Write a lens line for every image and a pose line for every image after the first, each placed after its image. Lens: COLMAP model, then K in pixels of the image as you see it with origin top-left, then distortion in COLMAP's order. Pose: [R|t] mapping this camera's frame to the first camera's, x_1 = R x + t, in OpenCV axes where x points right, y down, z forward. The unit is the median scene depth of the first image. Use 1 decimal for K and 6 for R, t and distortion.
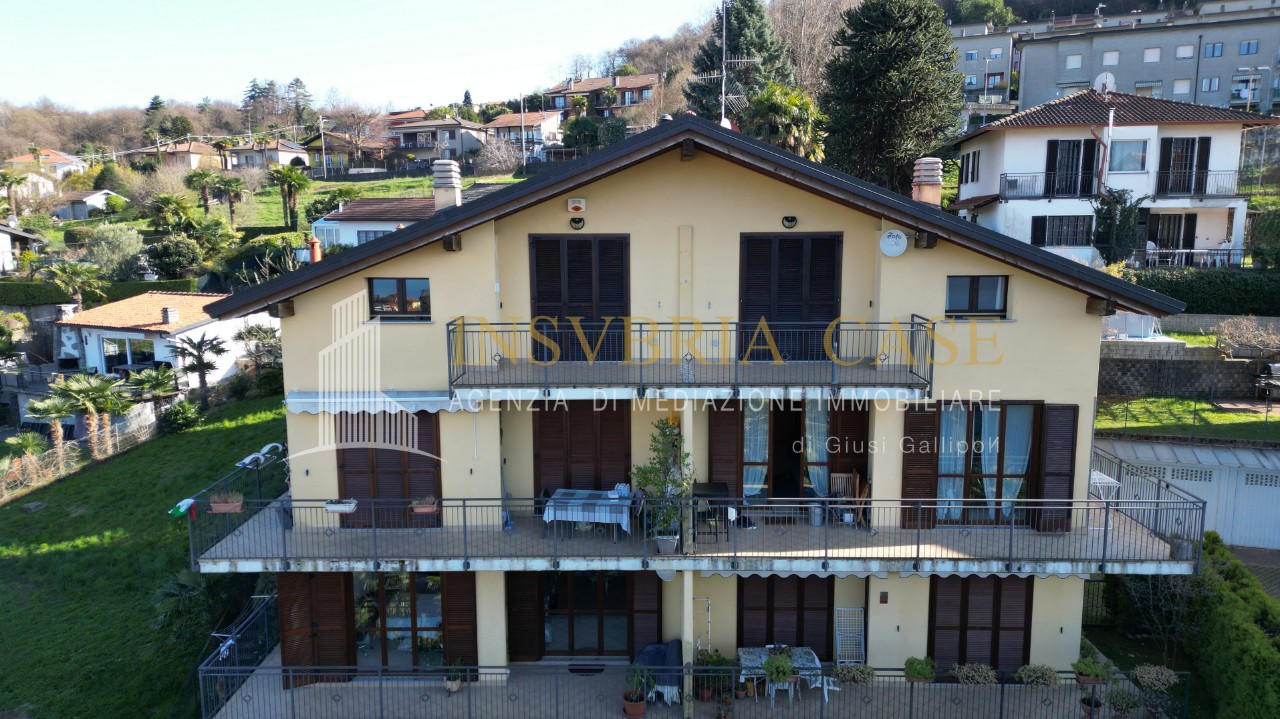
lens RADIAL K [[891.5, 0, 640.0], [0, 891.5, 359.5], [0, 0, 1]] dist [0.060308, -0.046820]
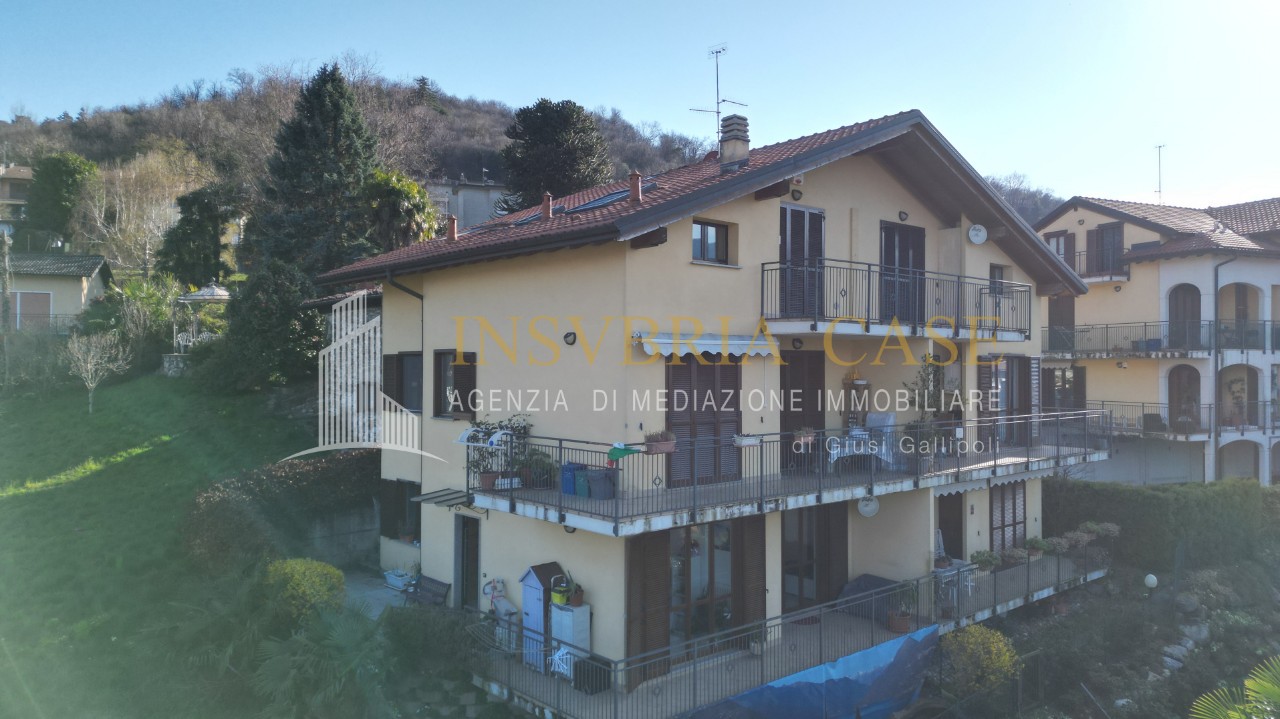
lens RADIAL K [[888.8, 0, 639.9], [0, 888.8, 361.5], [0, 0, 1]] dist [0.080282, -0.075961]
pose [[0.736948, 0.012454, 0.675835, -0.428824], [0.097455, 0.987427, -0.124463, 0.076489], [-0.668887, 0.157586, 0.726468, 0.158376]]
